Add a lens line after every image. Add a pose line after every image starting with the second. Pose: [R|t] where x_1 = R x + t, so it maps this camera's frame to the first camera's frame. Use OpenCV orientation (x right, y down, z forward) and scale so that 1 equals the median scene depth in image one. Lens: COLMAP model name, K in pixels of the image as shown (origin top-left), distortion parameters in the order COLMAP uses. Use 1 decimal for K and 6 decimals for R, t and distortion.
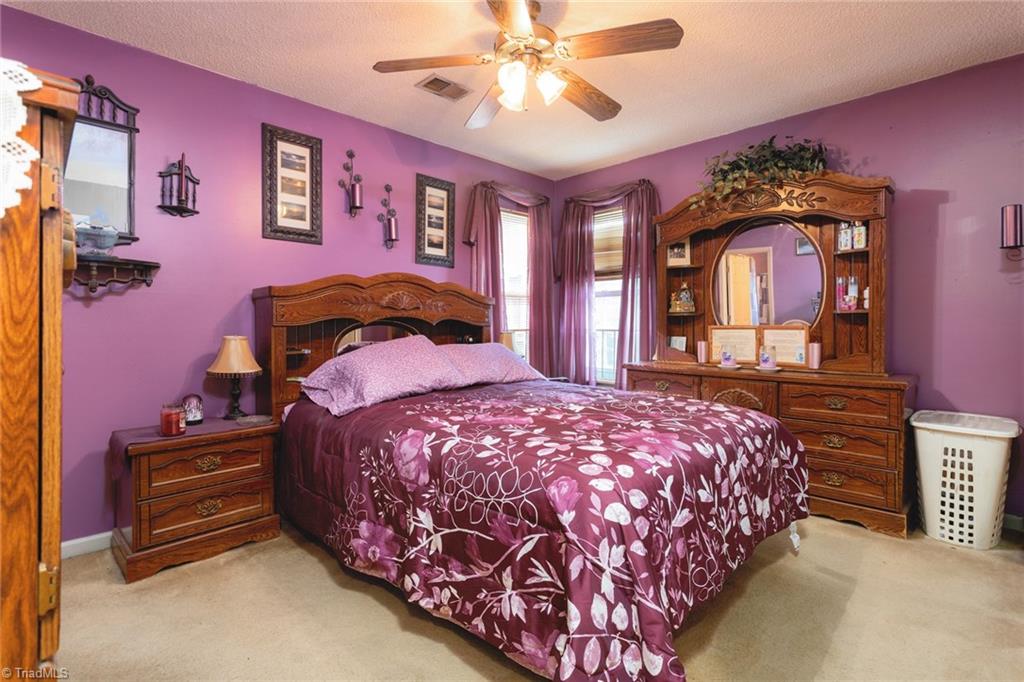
lens RADIAL K [[484.4, 0, 515.2], [0, 484.4, 327.9], [0, 0, 1]] dist [0.000043, 0.000101]
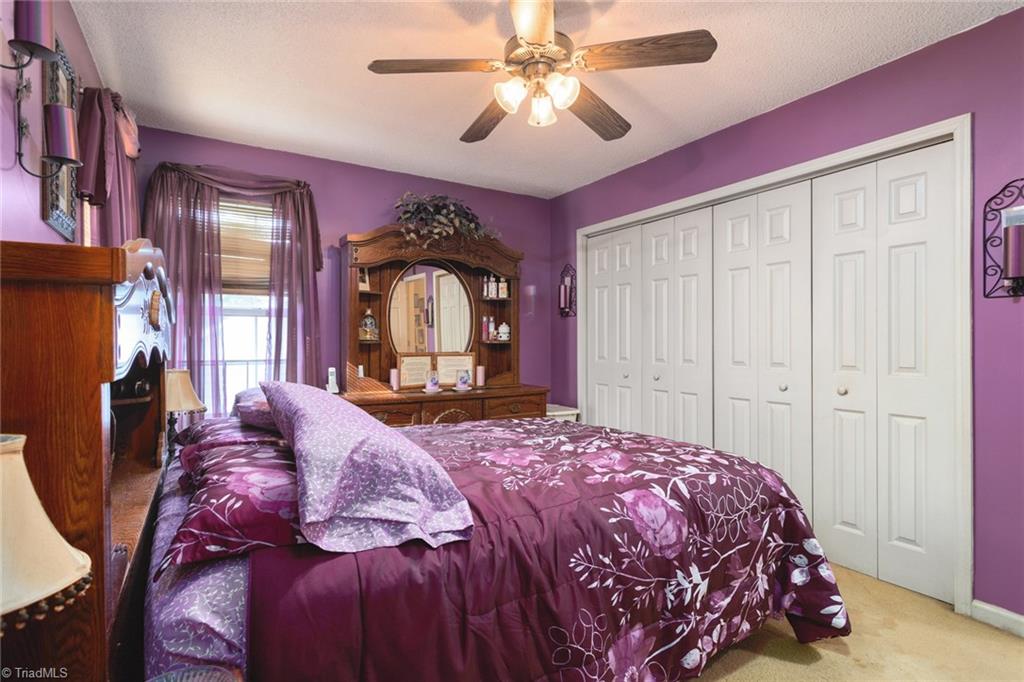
lens RADIAL K [[481.7, 0, 516.9], [0, 481.7, 342.1], [0, 0, 1]] dist [-0.001269, -0.000101]
pose [[0.256017, 0.007794, 0.966641, -0.441425], [0.007980, 0.999916, -0.010176, -0.013870], [-0.966639, 0.010319, 0.255933, 0.415332]]
